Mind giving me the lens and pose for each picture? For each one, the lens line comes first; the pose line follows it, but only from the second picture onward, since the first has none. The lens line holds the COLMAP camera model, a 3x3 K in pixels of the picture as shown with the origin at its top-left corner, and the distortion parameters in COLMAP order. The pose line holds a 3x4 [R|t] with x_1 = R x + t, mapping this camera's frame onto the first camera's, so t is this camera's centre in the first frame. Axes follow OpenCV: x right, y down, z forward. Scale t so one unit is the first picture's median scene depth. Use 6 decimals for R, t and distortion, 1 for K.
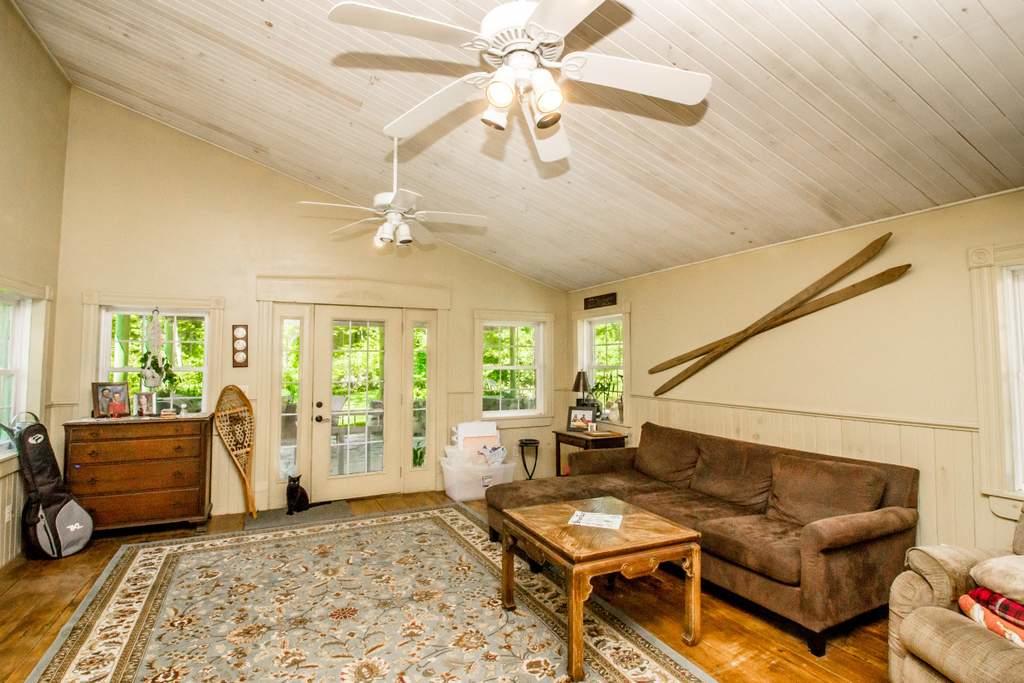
lens RADIAL K [[510.7, 0, 512.0], [0, 510.7, 341.5], [0, 0, 1]] dist [0.000037, -0.015069]
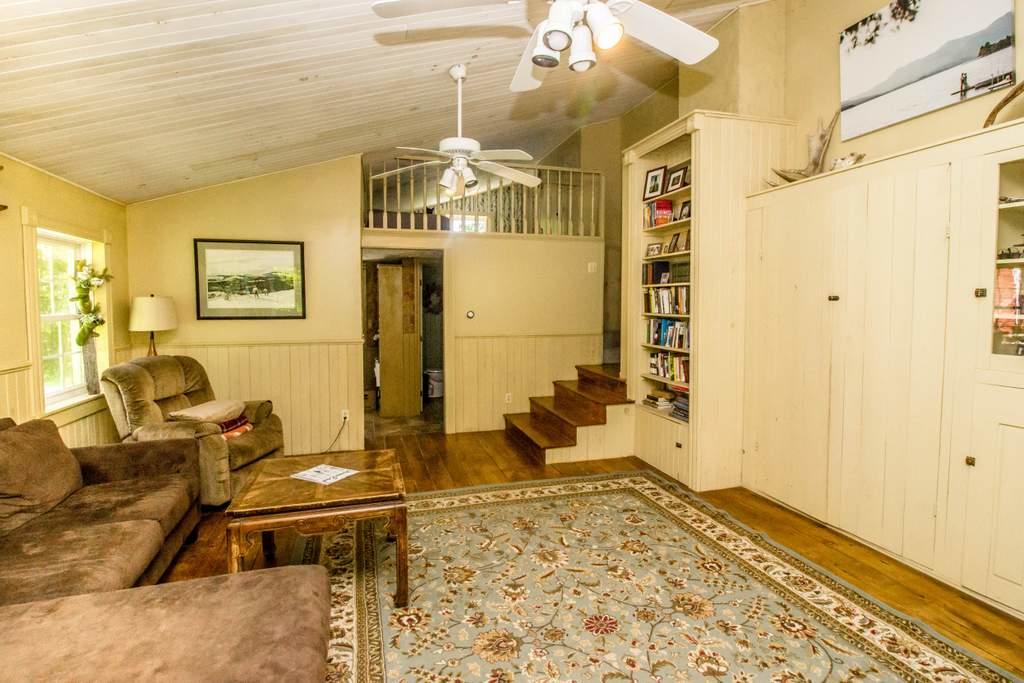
lens RADIAL K [[492.2, 0, 514.5], [0, 492.2, 327.1], [0, 0, 1]] dist [-0.000249, -0.013772]
pose [[-0.988640, -0.009467, 0.150005, -0.319622], [-0.008177, 0.999924, 0.009209, 0.065550], [-0.150081, 0.007878, -0.988642, 1.851493]]
